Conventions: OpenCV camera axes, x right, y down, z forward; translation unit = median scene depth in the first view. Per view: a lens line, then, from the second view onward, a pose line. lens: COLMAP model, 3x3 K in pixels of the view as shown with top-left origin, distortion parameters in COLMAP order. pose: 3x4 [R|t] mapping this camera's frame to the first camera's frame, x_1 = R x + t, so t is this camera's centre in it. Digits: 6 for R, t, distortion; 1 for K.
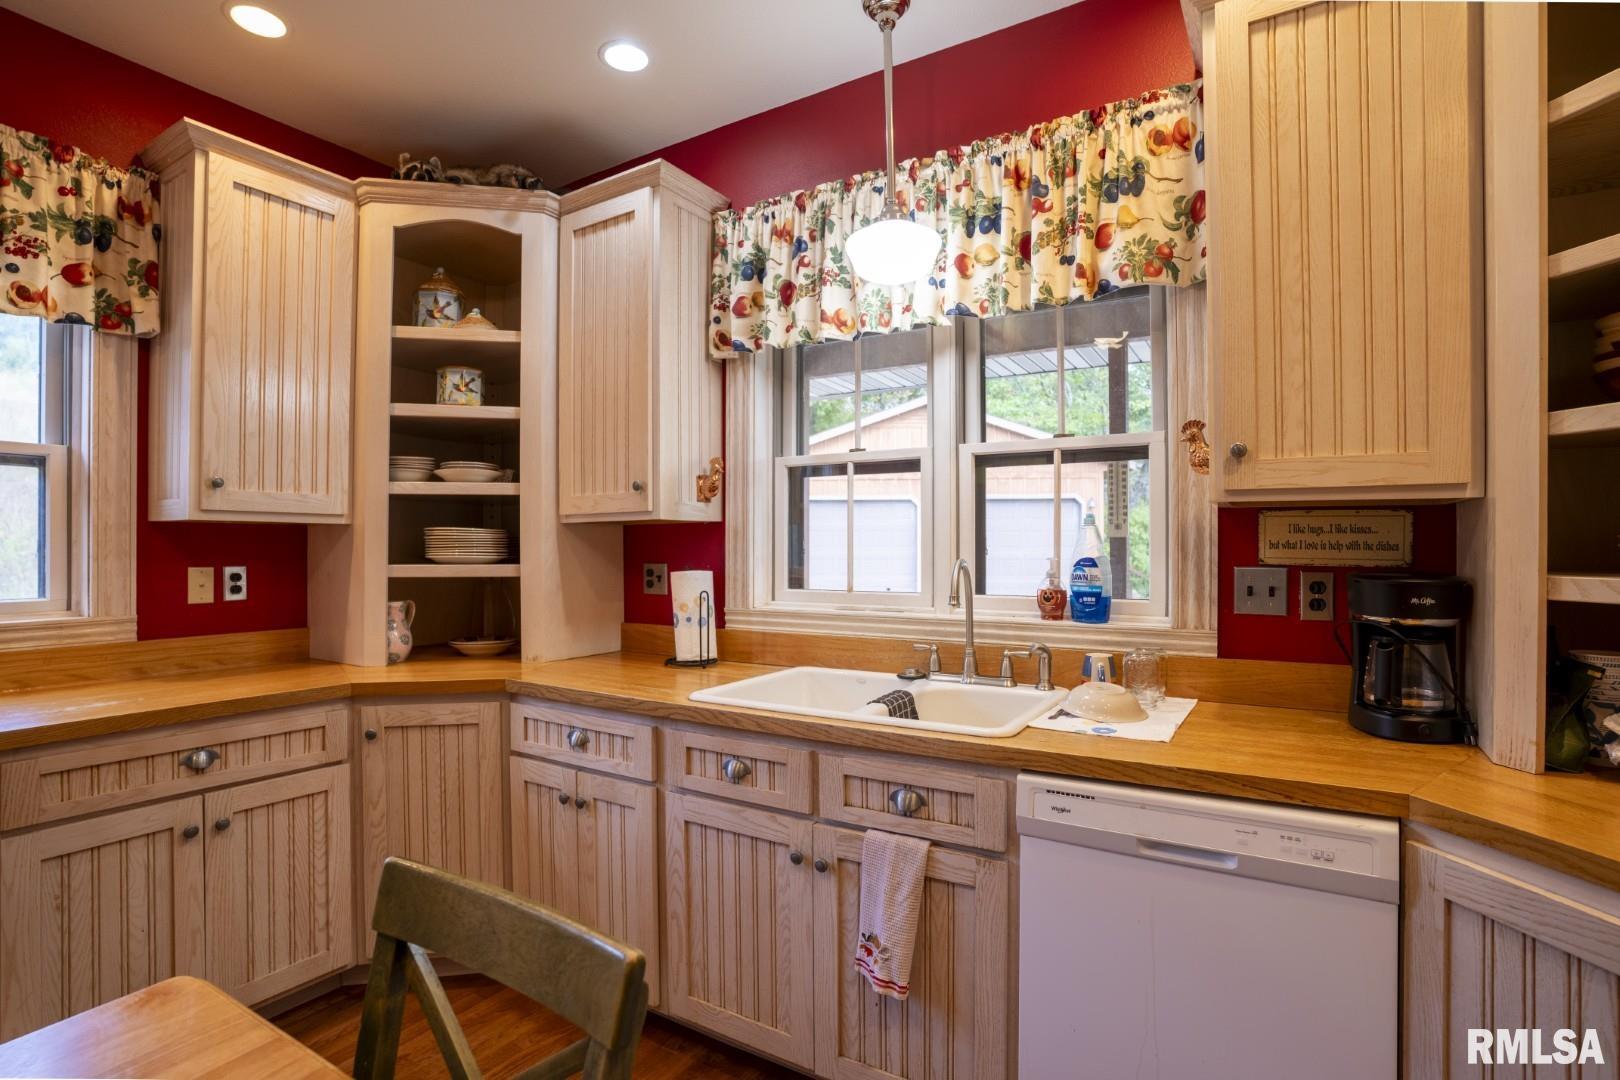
lens RADIAL K [[809.4, 0, 820.9], [0, 809.4, 546.8], [0, 0, 1]] dist [-0.053278, 0.018055]
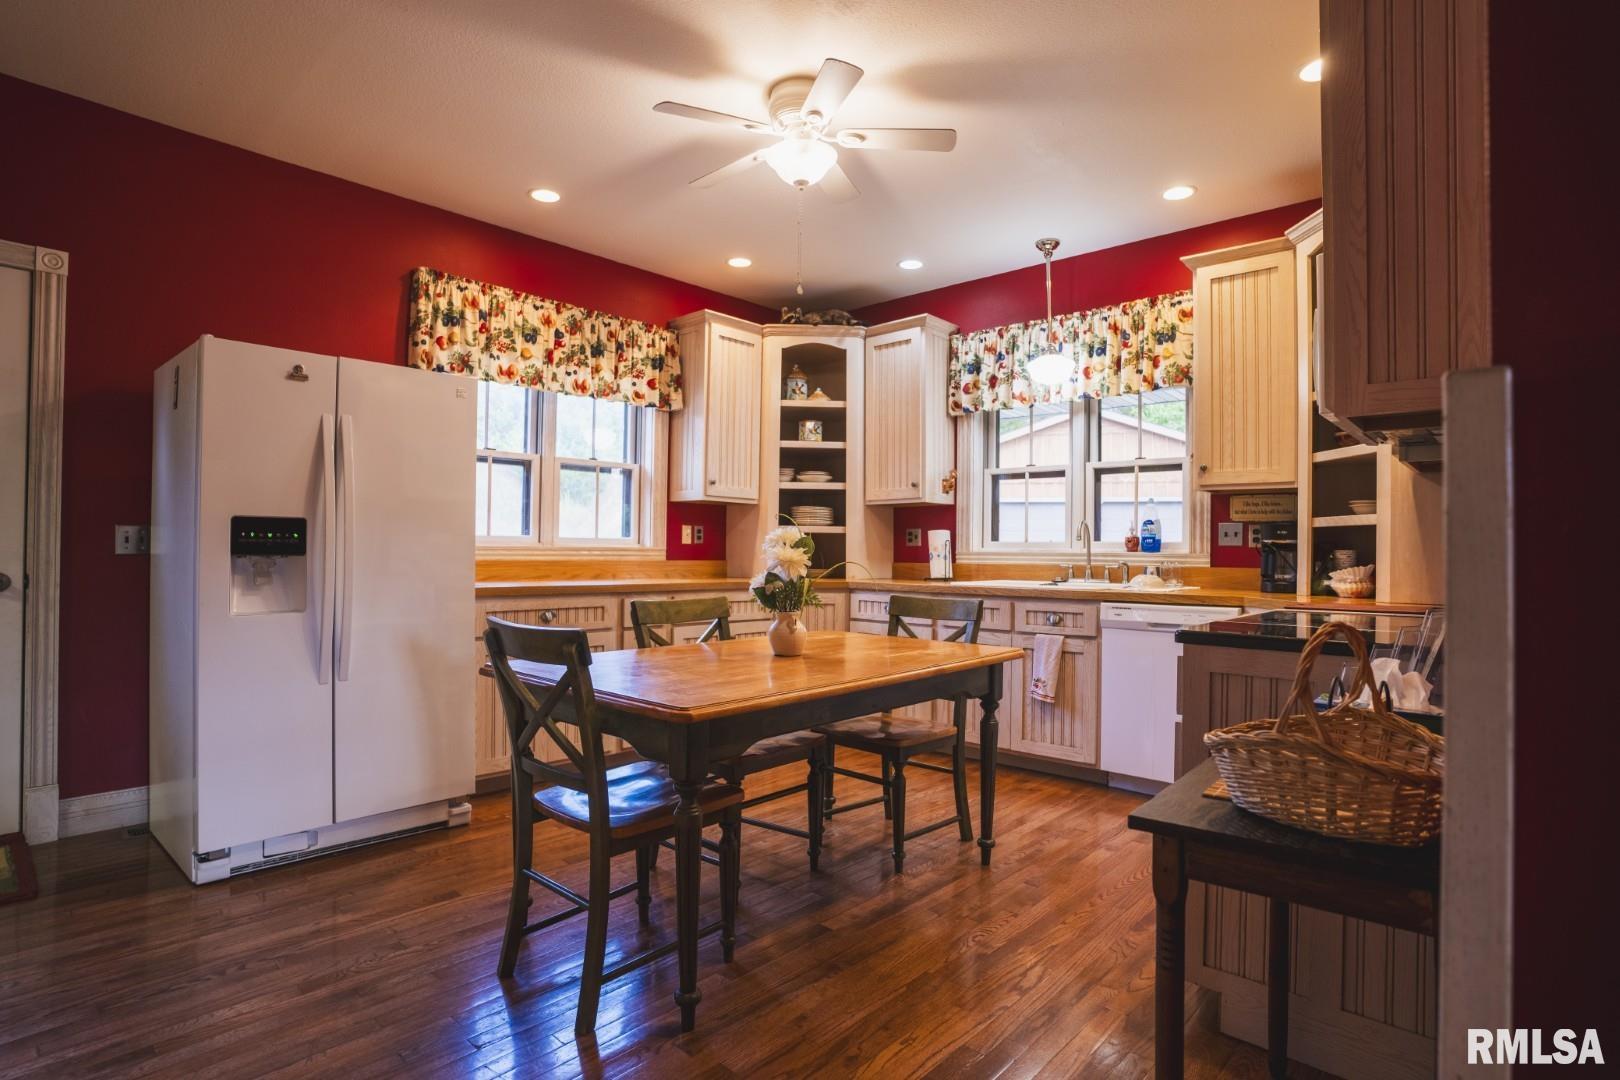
lens RADIAL K [[809.4, 0, 837.7], [0, 809.4, 534.6], [0, 0, 1]] dist [-0.053278, 0.018055]
pose [[0.984705, 0.009480, -0.173974, -0.075452], [-0.012920, 0.999742, -0.018655, 0.088376], [0.173752, 0.020617, 0.984574, -0.998943]]
